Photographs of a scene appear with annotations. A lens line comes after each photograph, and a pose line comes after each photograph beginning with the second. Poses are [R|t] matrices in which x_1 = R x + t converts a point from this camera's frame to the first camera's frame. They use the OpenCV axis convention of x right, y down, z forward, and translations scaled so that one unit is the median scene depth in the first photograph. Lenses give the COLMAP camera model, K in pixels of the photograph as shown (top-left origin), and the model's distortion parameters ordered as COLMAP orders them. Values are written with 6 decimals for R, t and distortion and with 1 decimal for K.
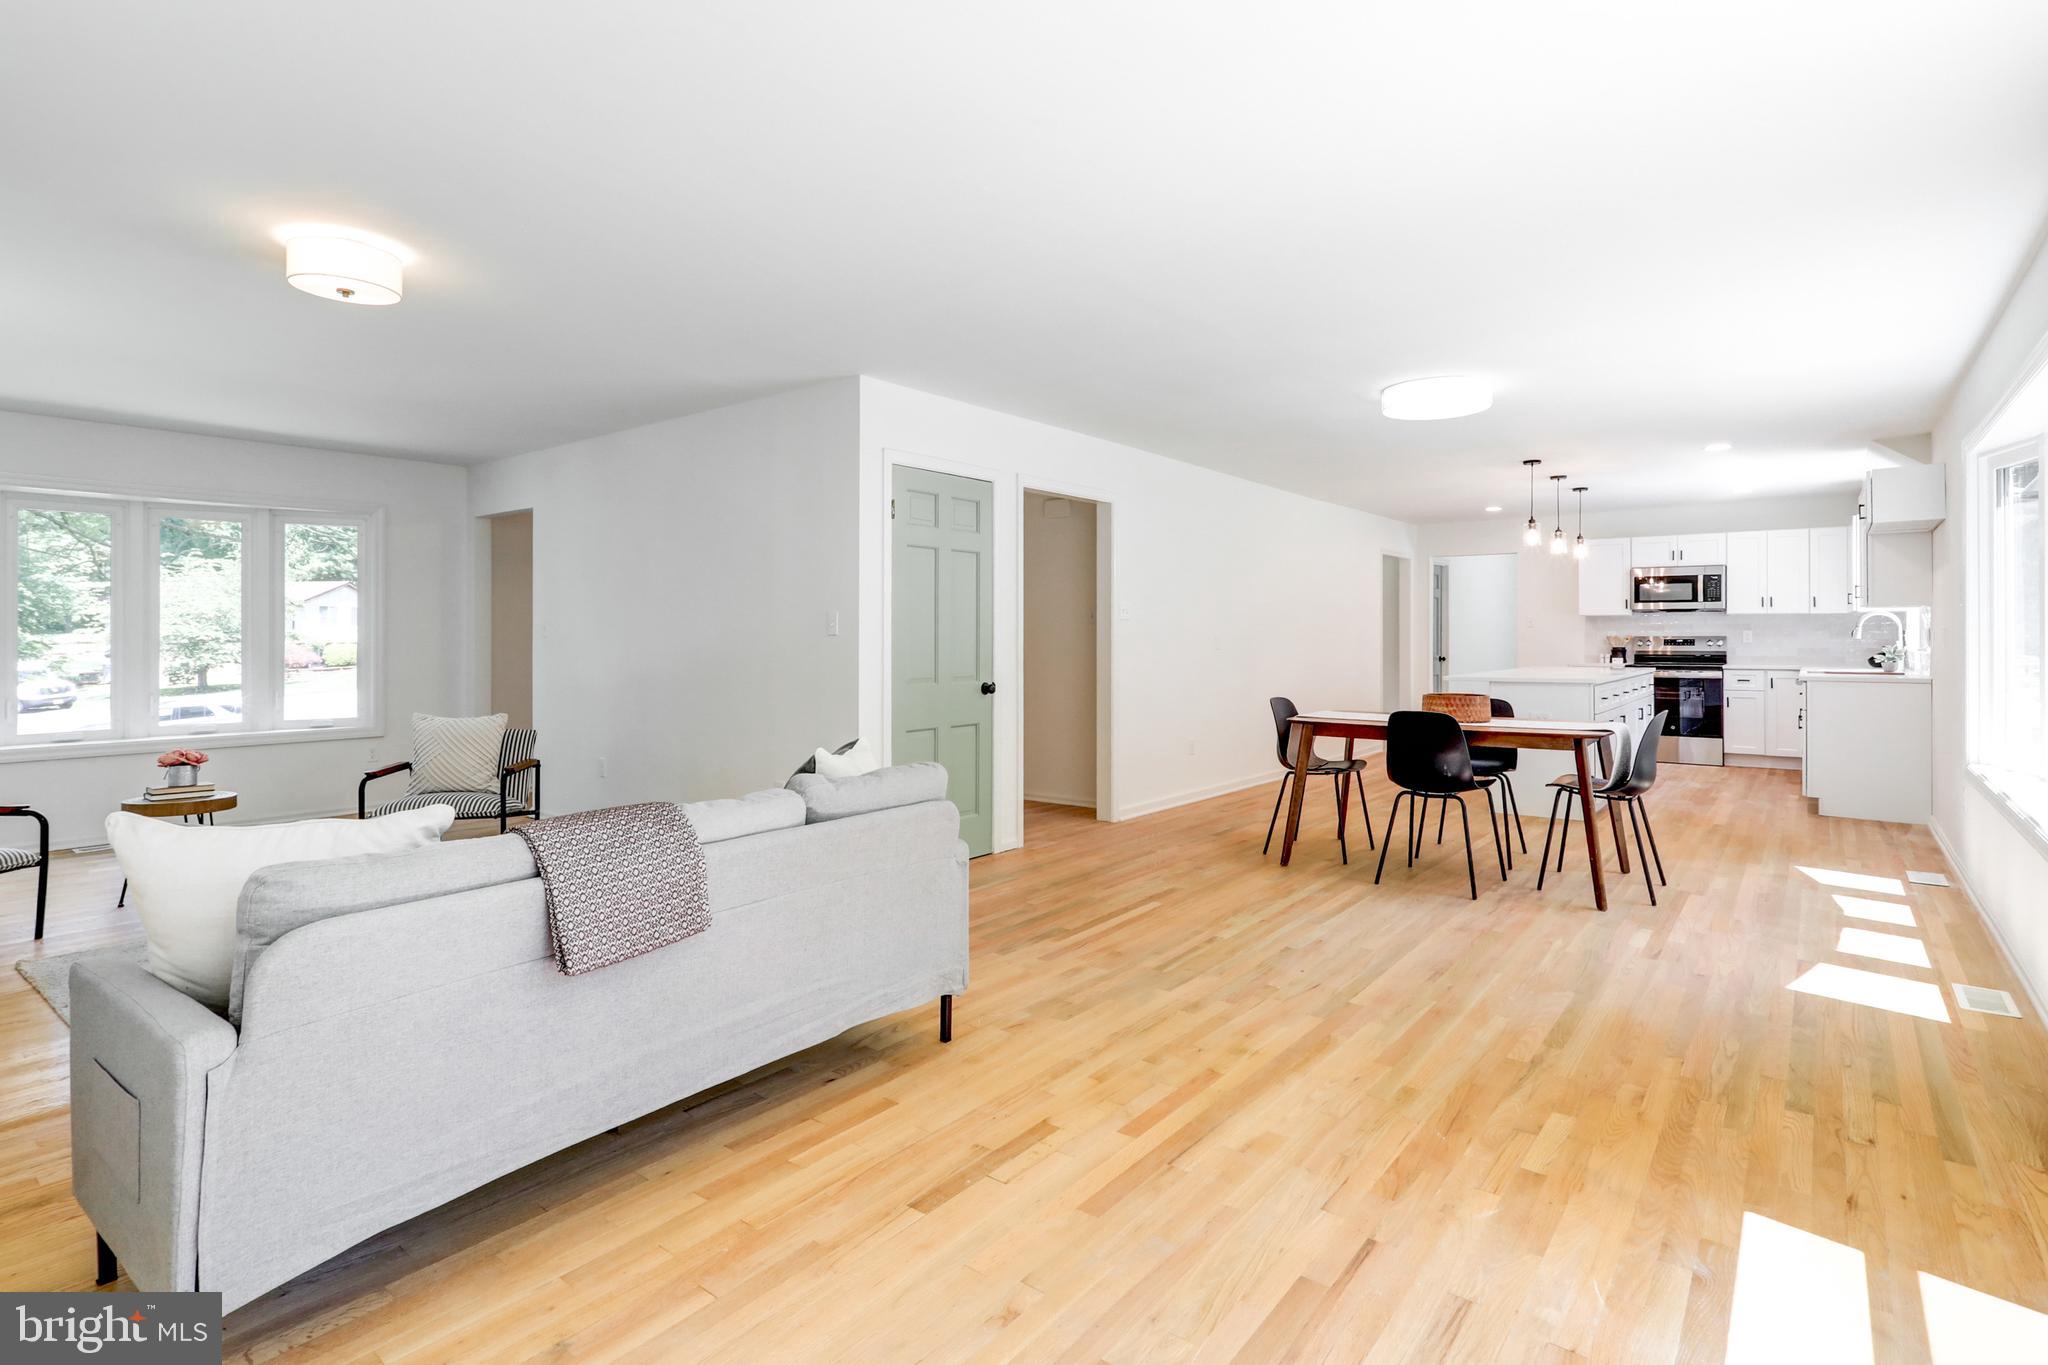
lens RADIAL K [[1042.2, 0, 1004.0], [0, 1042.2, 637.8], [0, 0, 1]] dist [-0.000454, 0.000402]
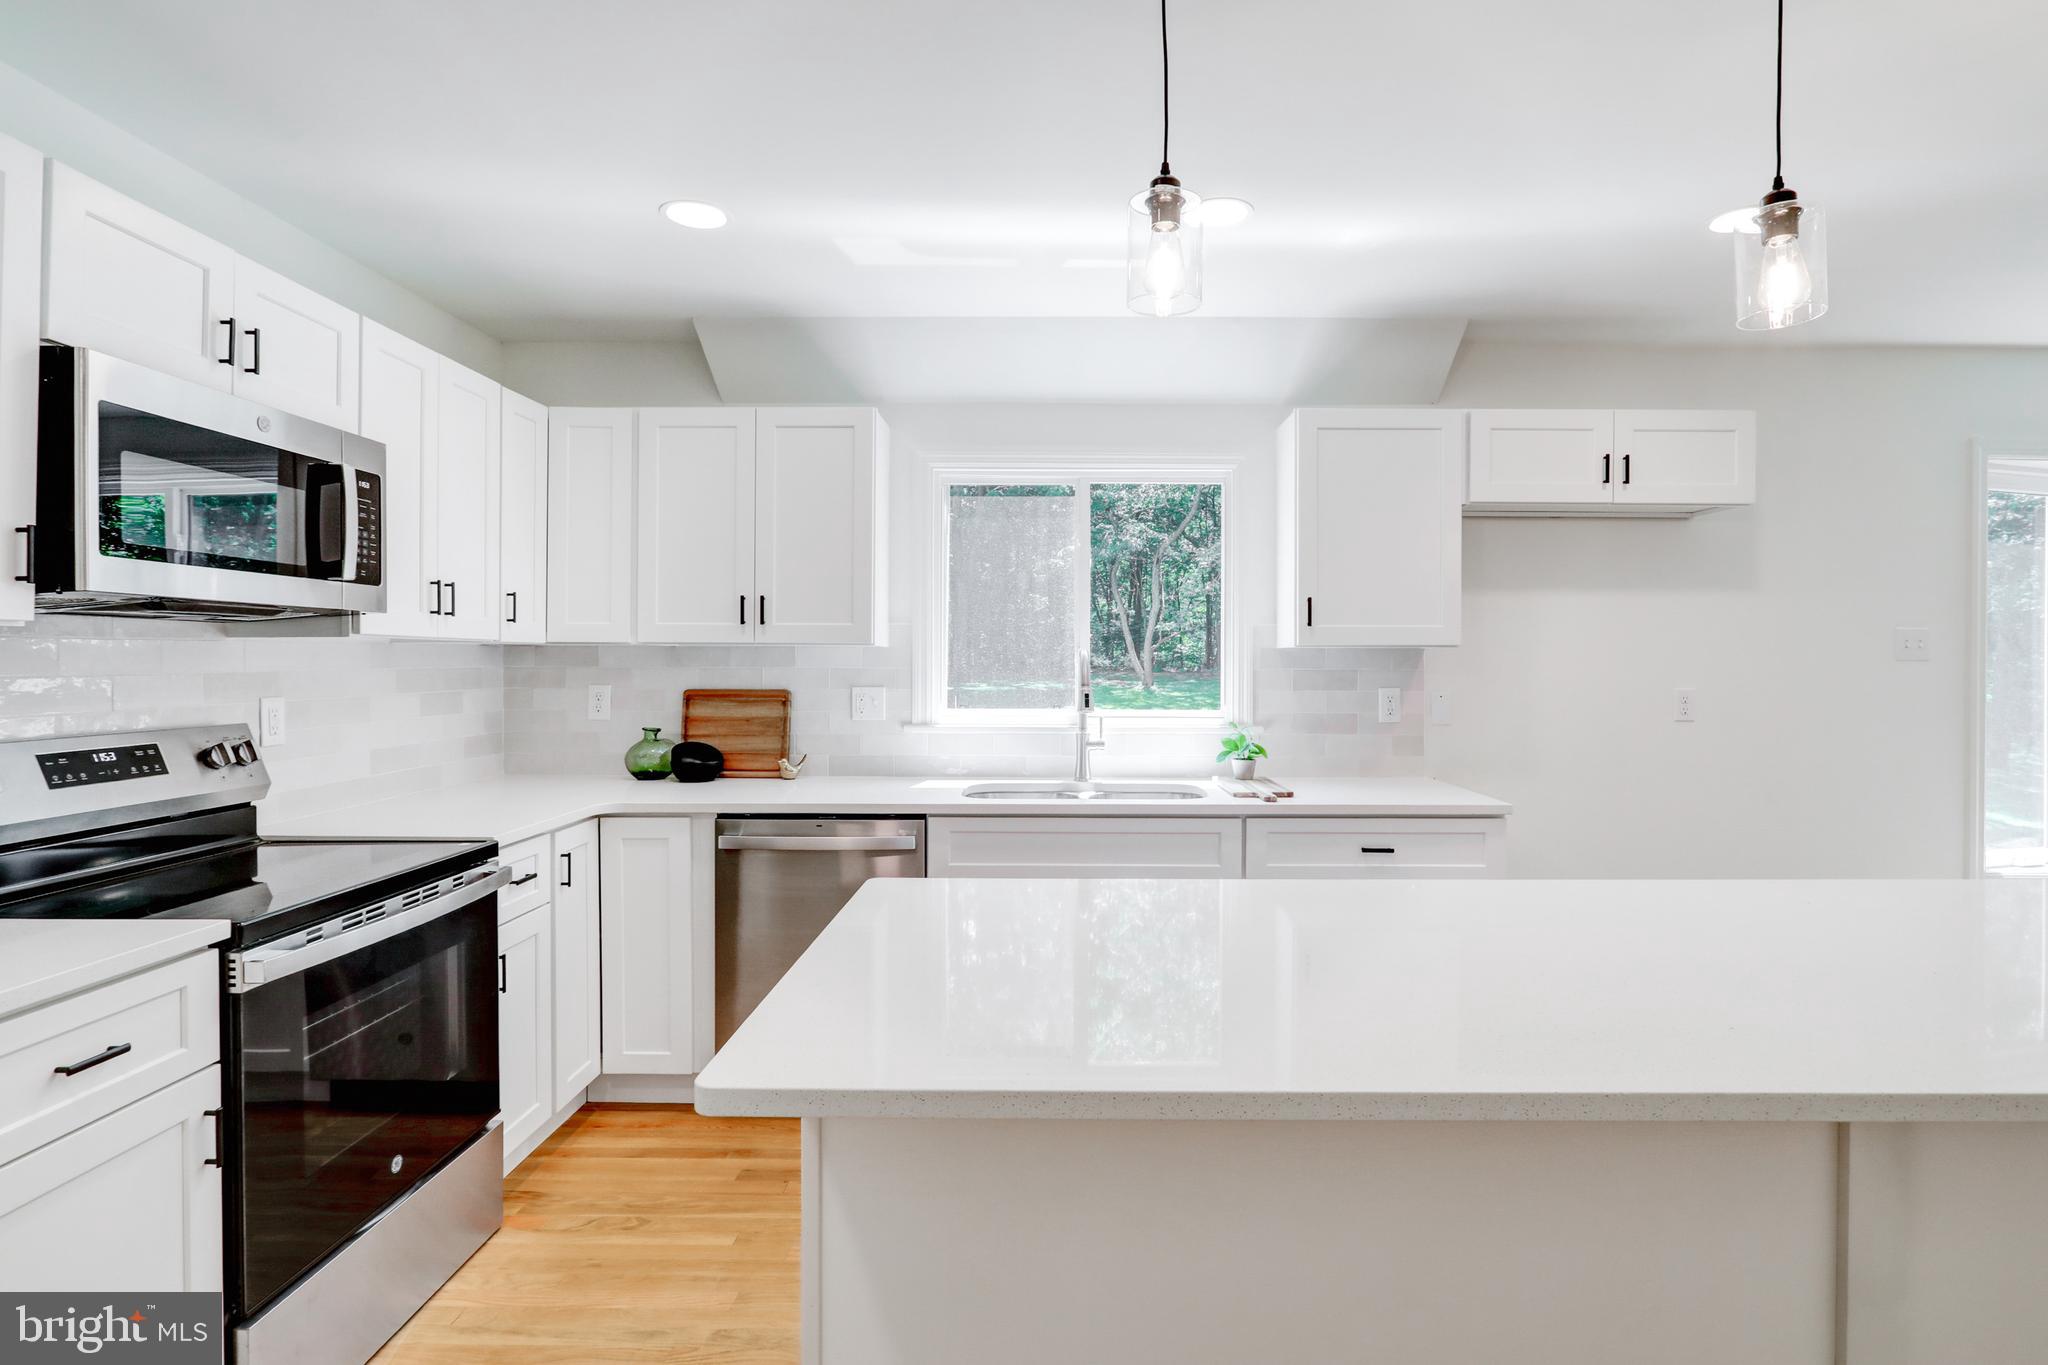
lens RADIAL K [[1046.2, 0, 1027.0], [0, 1046.2, 656.3], [0, 0, 1]] dist [-0.000423, -0.000186]
pose [[-0.617144, 0.003368, 0.786843, 0.389436], [0.000840, 0.999993, -0.003622, -0.016546], [-0.786850, -0.001574, -0.617143, 1.018026]]
